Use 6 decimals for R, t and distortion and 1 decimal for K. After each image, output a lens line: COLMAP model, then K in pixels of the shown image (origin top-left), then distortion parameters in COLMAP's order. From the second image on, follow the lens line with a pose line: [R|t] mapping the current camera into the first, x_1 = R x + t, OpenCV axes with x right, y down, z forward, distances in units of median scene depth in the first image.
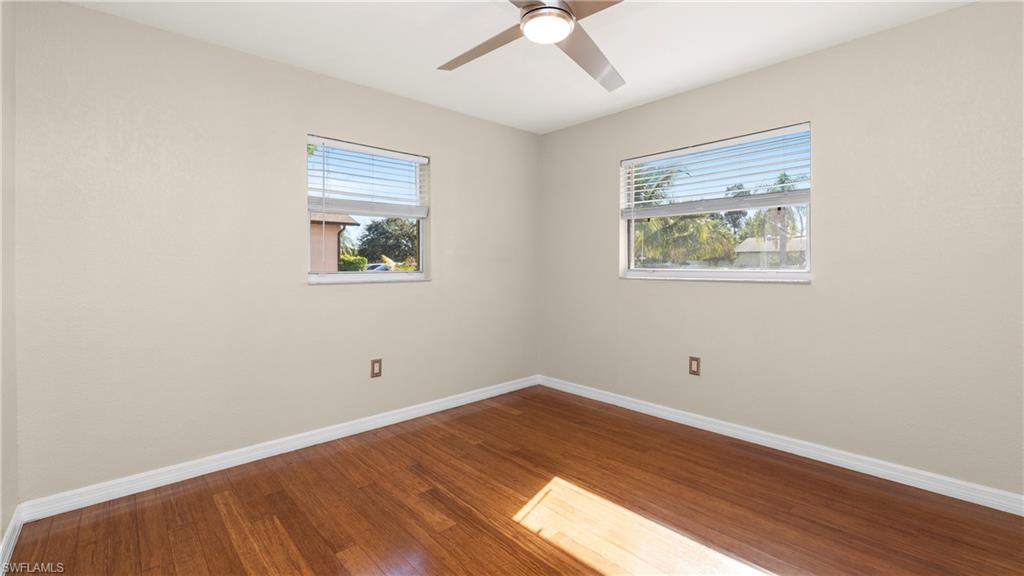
lens RADIAL K [[429.4, 0, 507.0], [0, 429.4, 268.9], [0, 0, 1]] dist [0.000557, 0.000098]
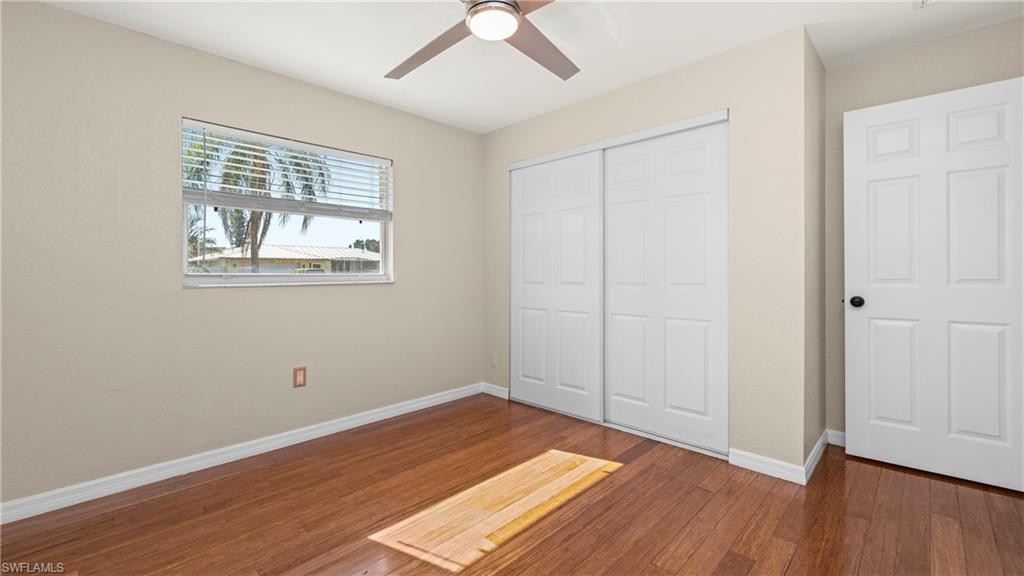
lens RADIAL K [[429.4, 0, 507.0], [0, 429.4, 268.9], [0, 0, 1]] dist [0.000557, 0.000098]
pose [[-0.050259, 0.009984, 0.998686, -0.662015], [0.010362, 0.999901, -0.009475, 0.006711], [-0.998682, 0.009872, -0.050358, 0.758844]]
